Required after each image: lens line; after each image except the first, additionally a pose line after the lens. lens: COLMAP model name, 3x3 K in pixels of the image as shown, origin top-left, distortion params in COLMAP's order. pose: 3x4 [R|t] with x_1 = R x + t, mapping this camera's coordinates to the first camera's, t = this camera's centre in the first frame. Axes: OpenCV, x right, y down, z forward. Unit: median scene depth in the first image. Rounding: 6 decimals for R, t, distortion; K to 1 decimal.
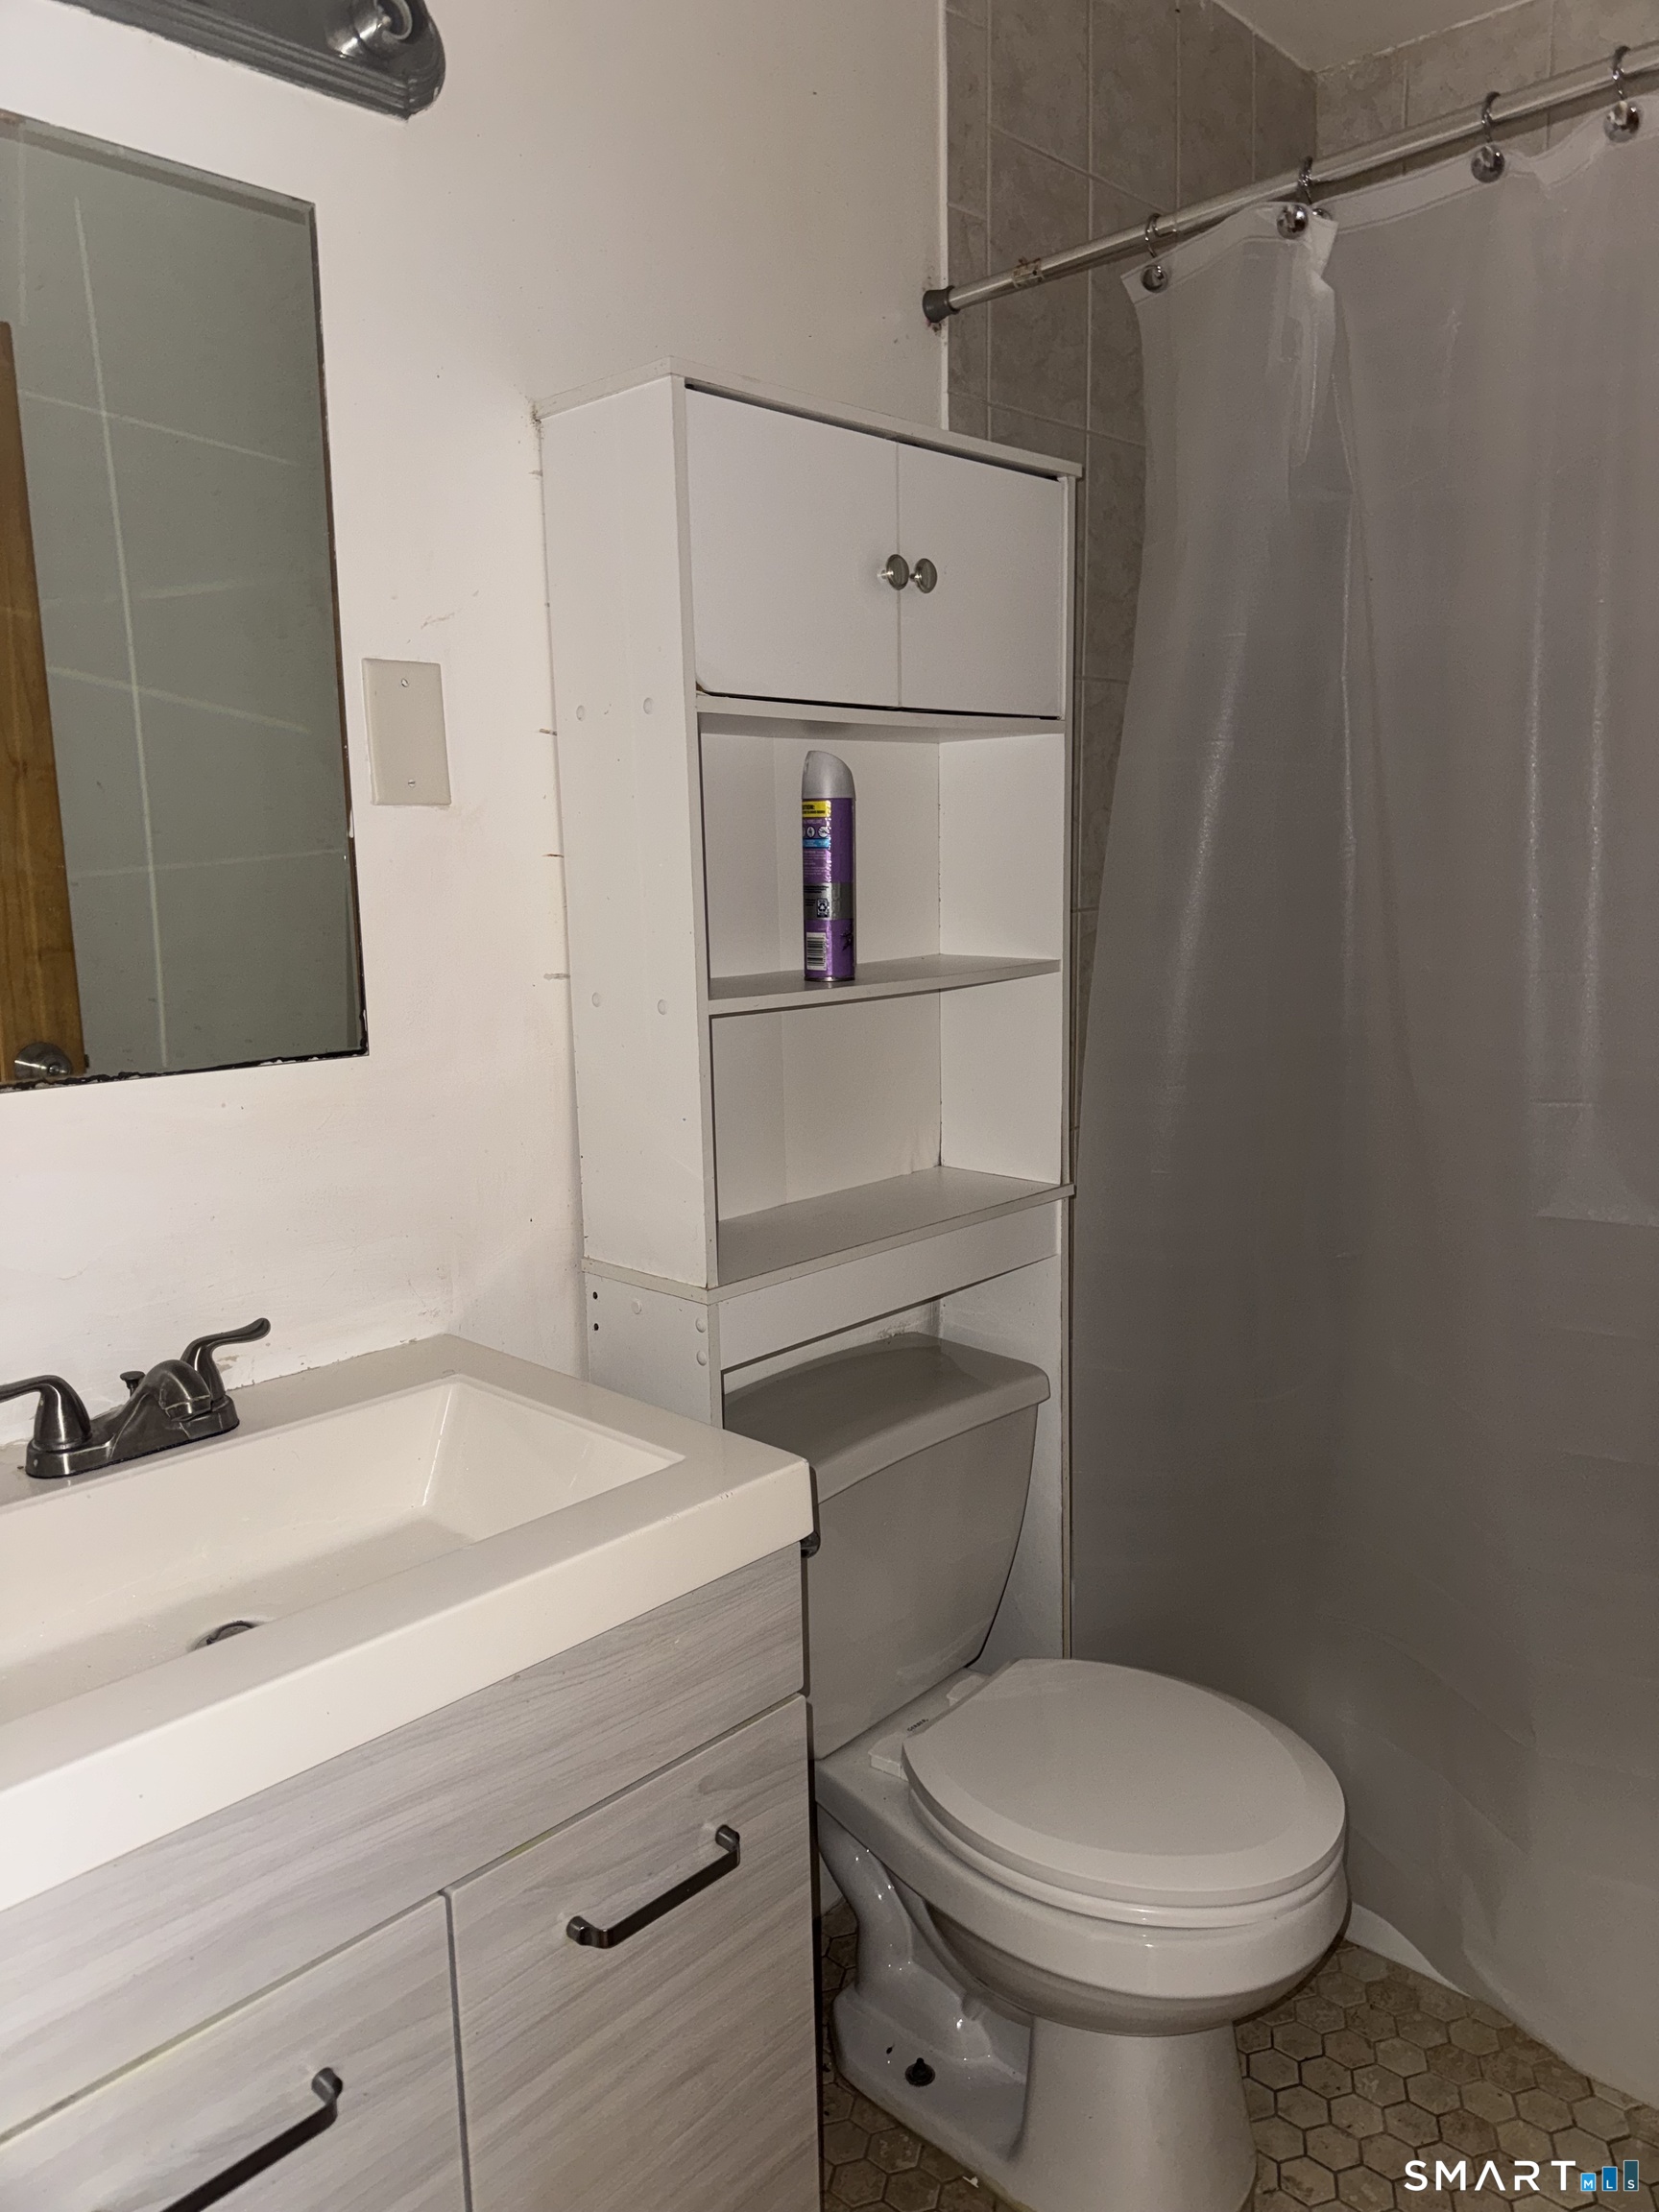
lens RADIAL K [[1537.5, 0, 829.5], [0, 1537.5, 1106.0], [0, 0, 1]] dist [0.133662, -0.290277]
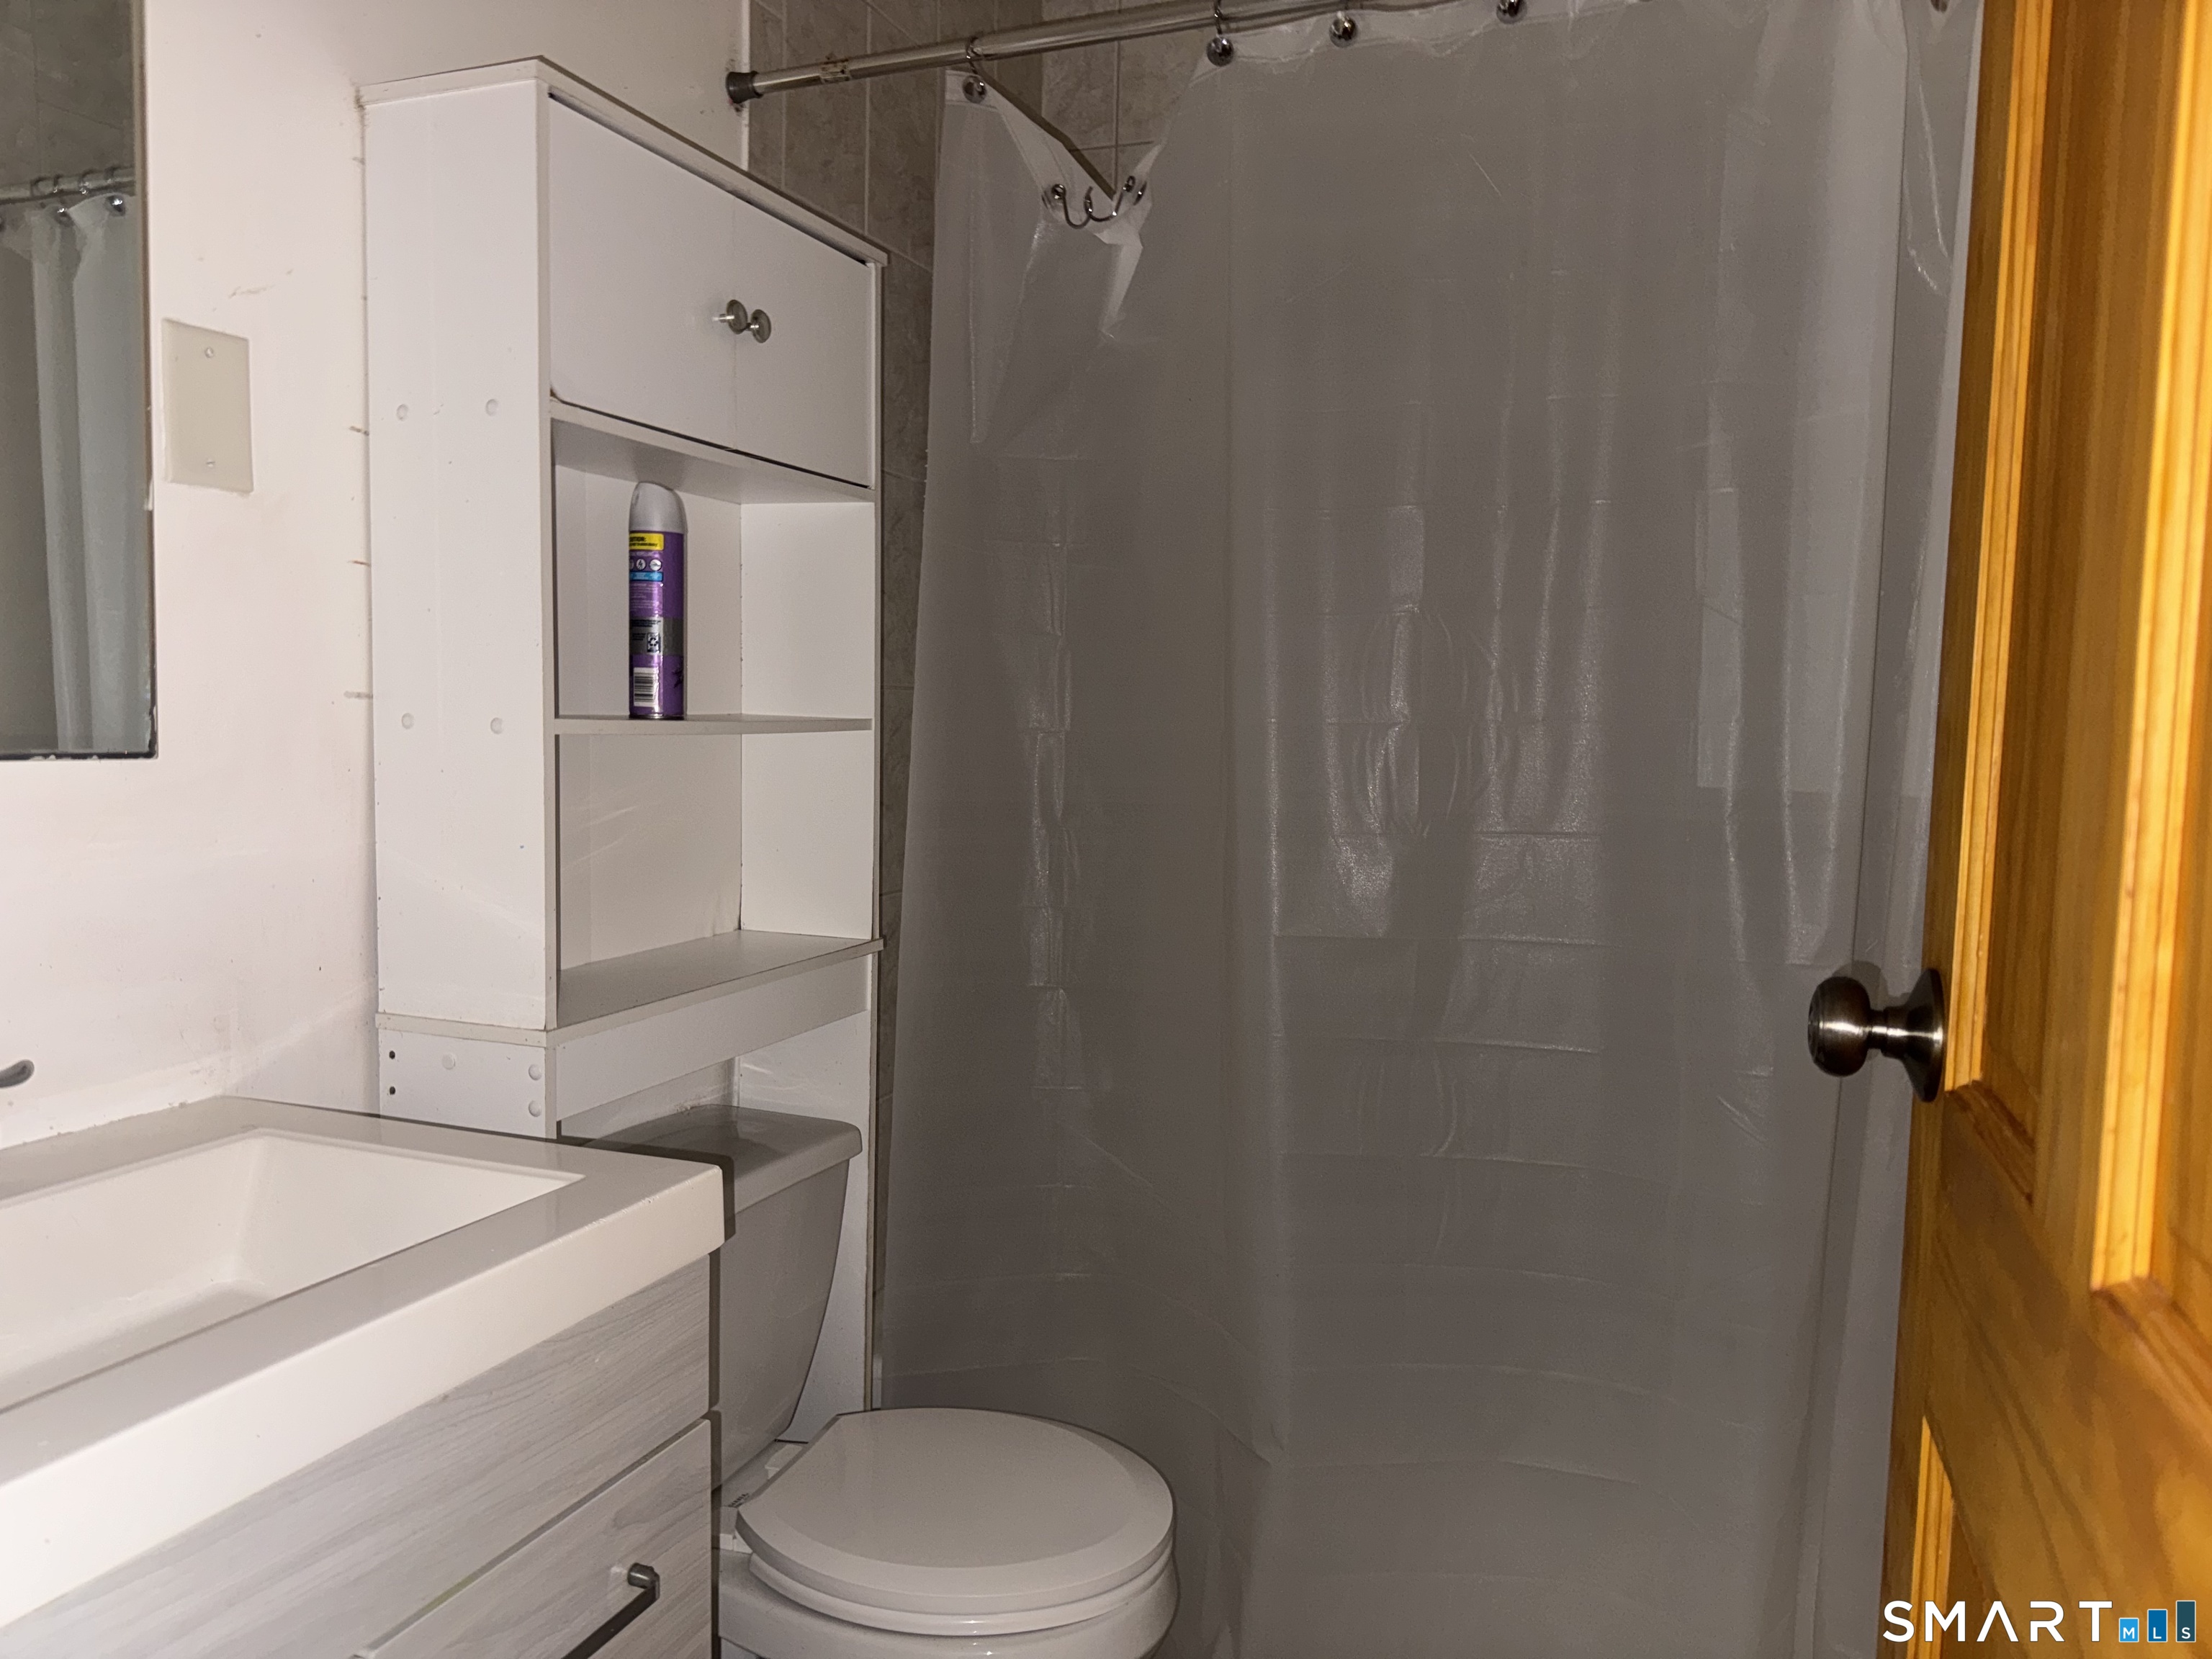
lens RADIAL K [[1574.3, 0, 1106.0], [0, 1574.3, 829.5], [0, 0, 1]] dist [0.000059, -0.009696]
pose [[0.918215, 0.010104, 0.395952, -0.135154], [0.023892, 0.996441, -0.080832, 0.076818], [-0.395360, 0.083681, 0.914706, -0.006830]]
